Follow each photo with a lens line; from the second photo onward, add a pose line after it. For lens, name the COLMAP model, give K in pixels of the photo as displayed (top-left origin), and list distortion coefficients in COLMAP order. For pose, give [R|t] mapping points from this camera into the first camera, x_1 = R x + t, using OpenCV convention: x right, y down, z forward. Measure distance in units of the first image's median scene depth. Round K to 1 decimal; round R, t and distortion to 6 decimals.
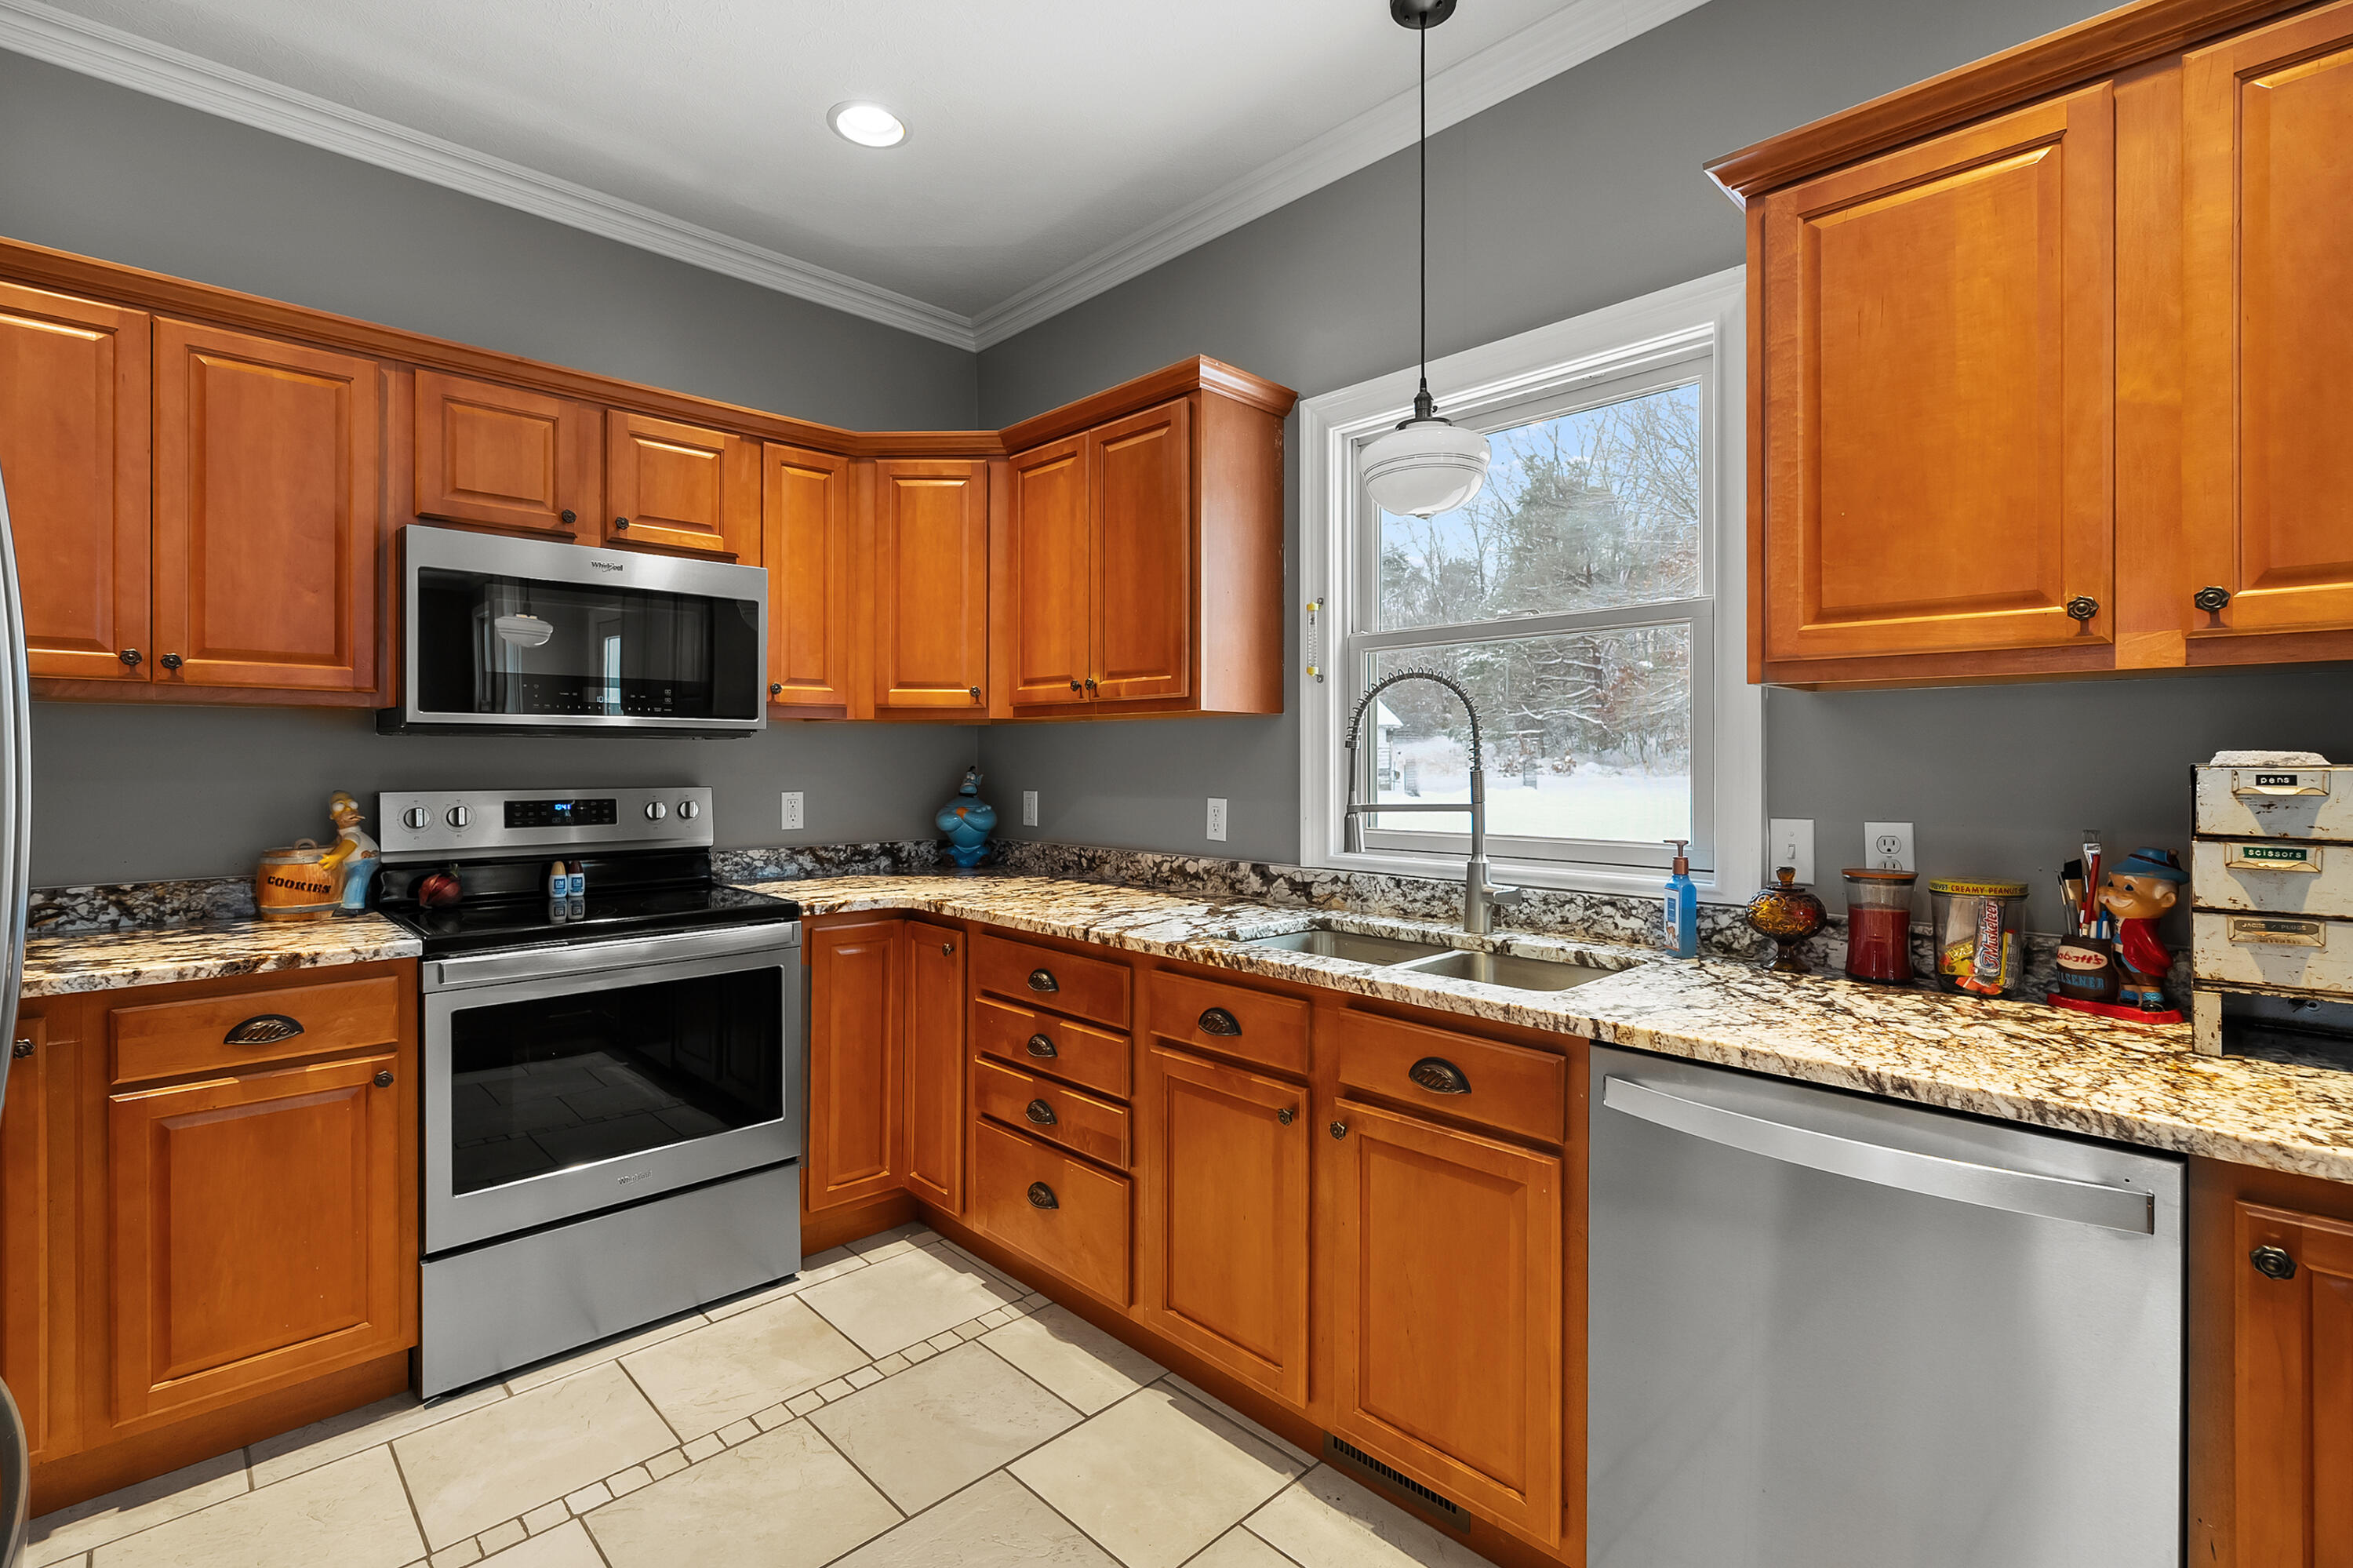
lens RADIAL K [[1078.6, 0, 1194.8], [0, 1078.6, 769.2], [0, 0, 1]] dist [-0.001517, 0.000044]
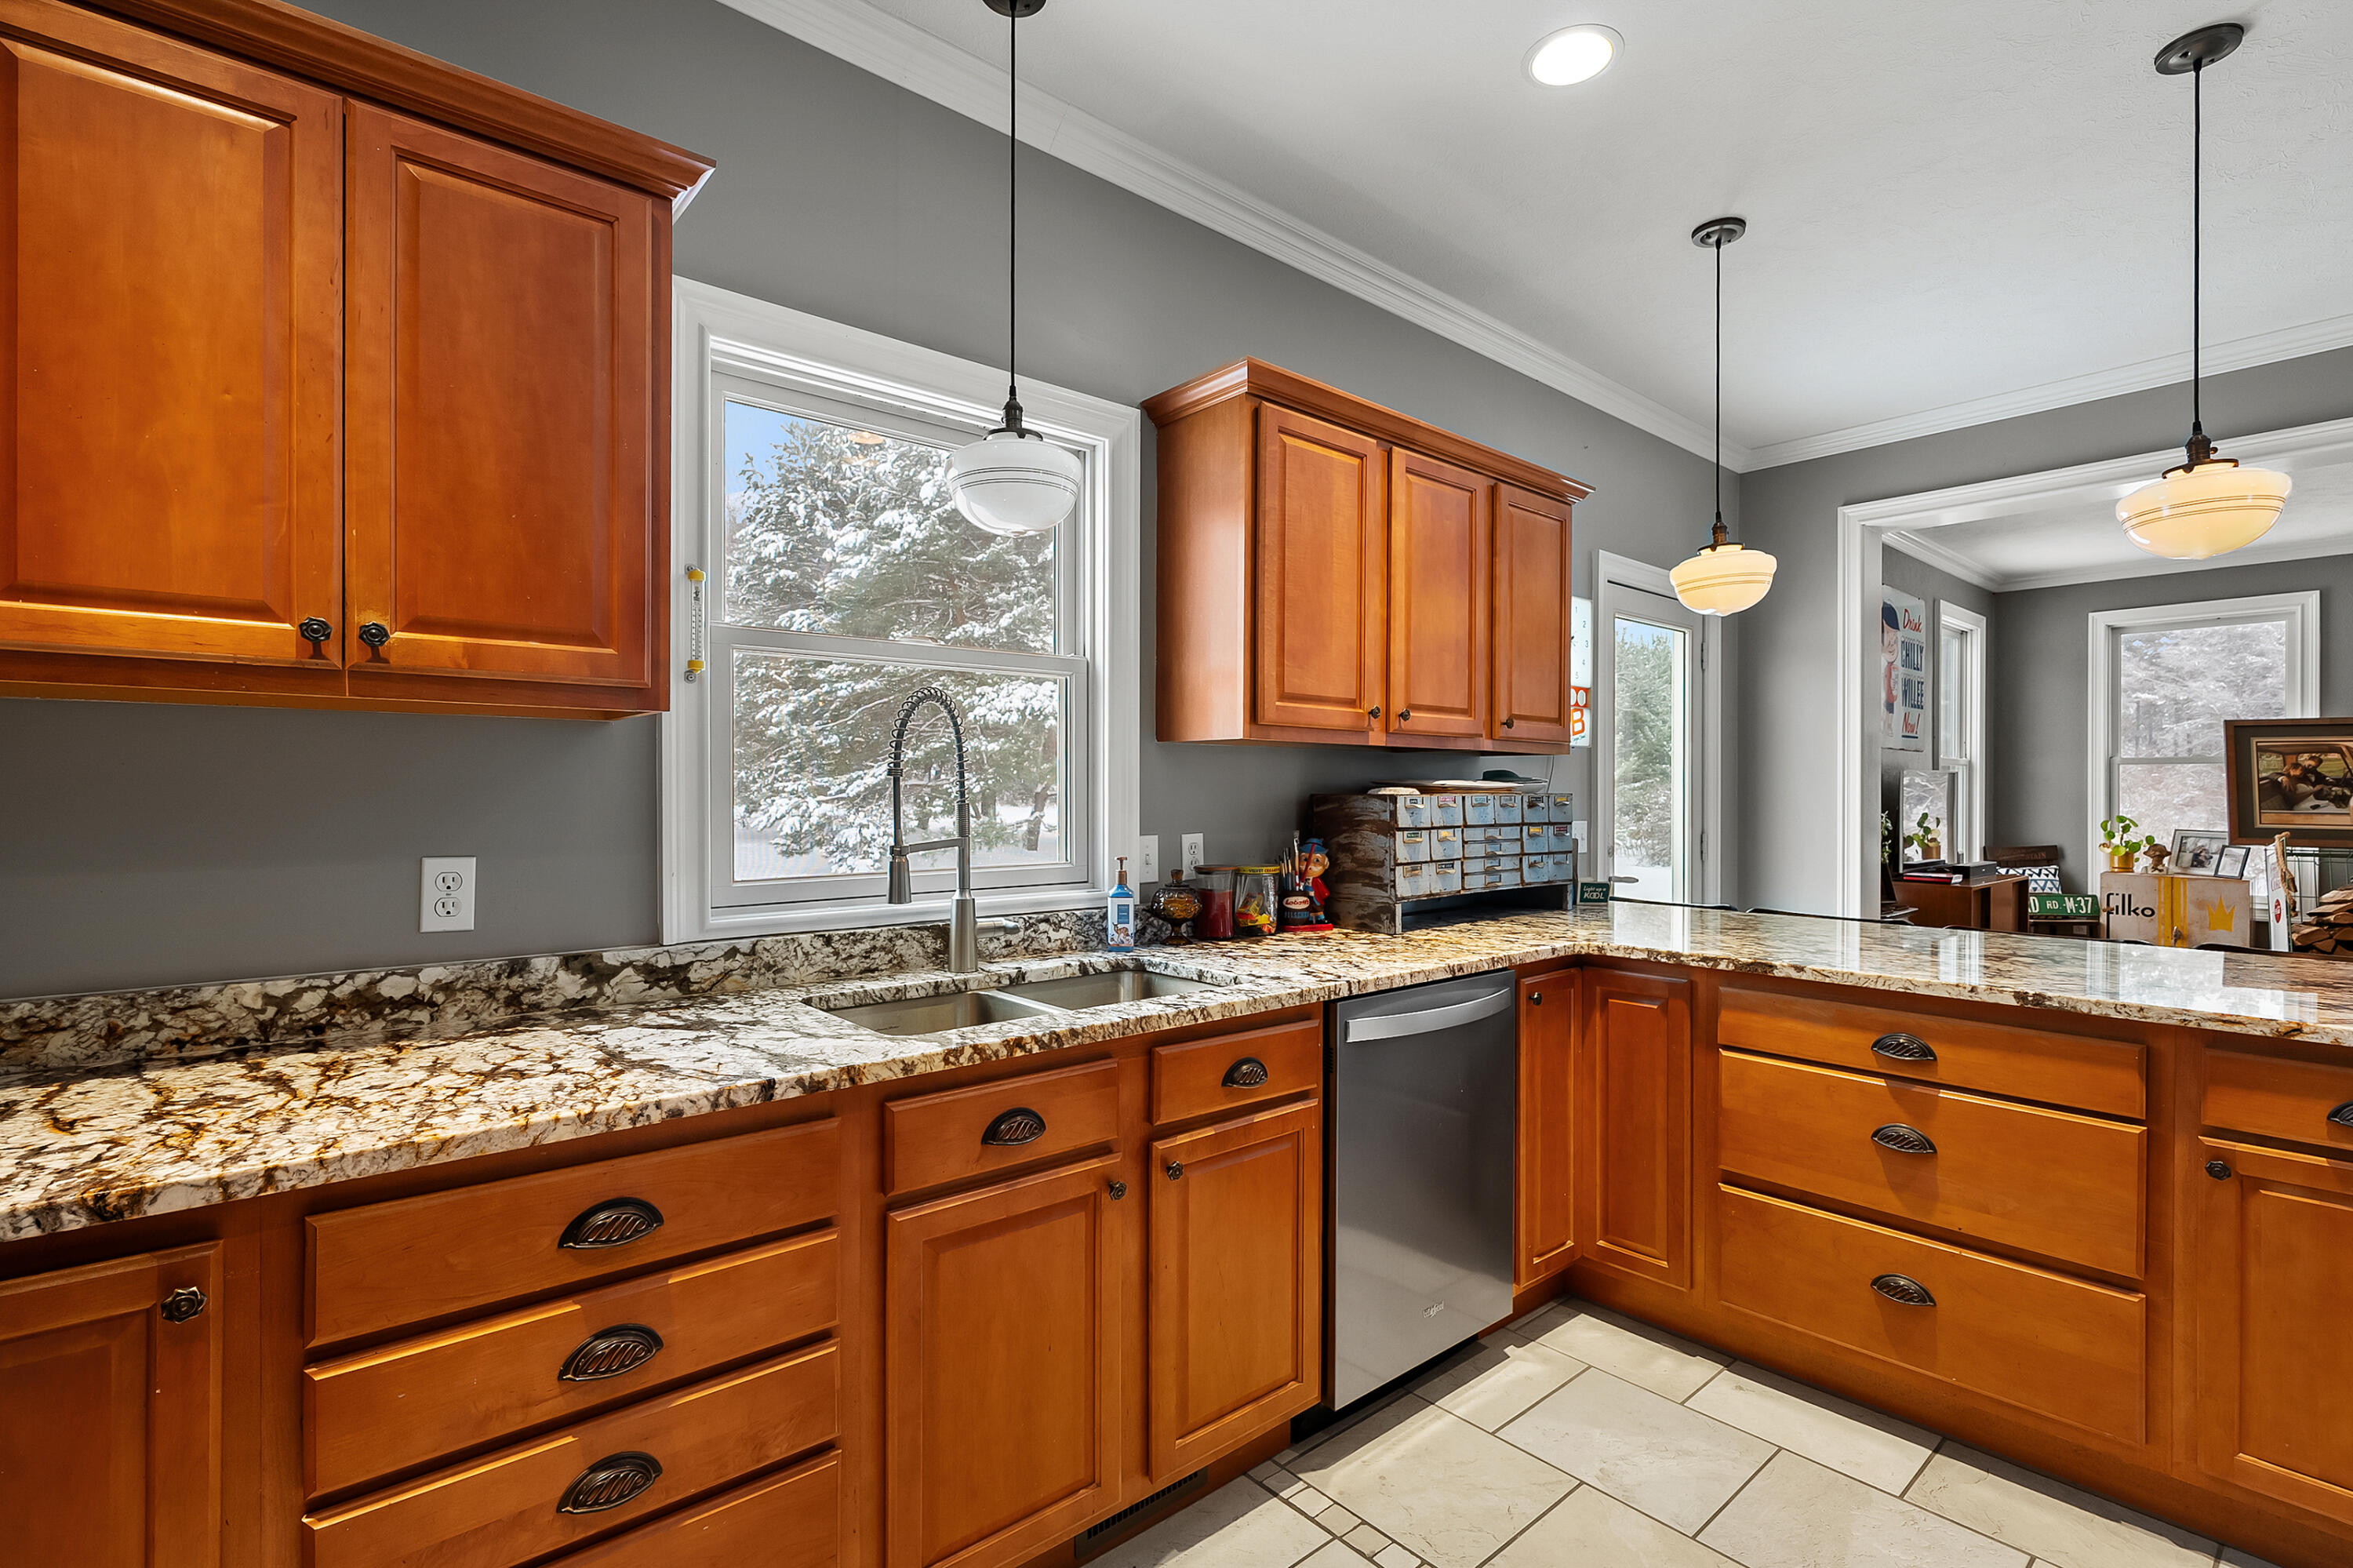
lens RADIAL K [[1078.6, 0, 1193.8], [0, 1078.6, 786.6], [0, 0, 1]] dist [-0.001517, 0.000044]
pose [[0.066952, 0.000164, 0.997756, -0.624071], [0.003228, 0.999995, -0.000381, -0.010805], [-0.997751, 0.003247, 0.066951, 0.675612]]
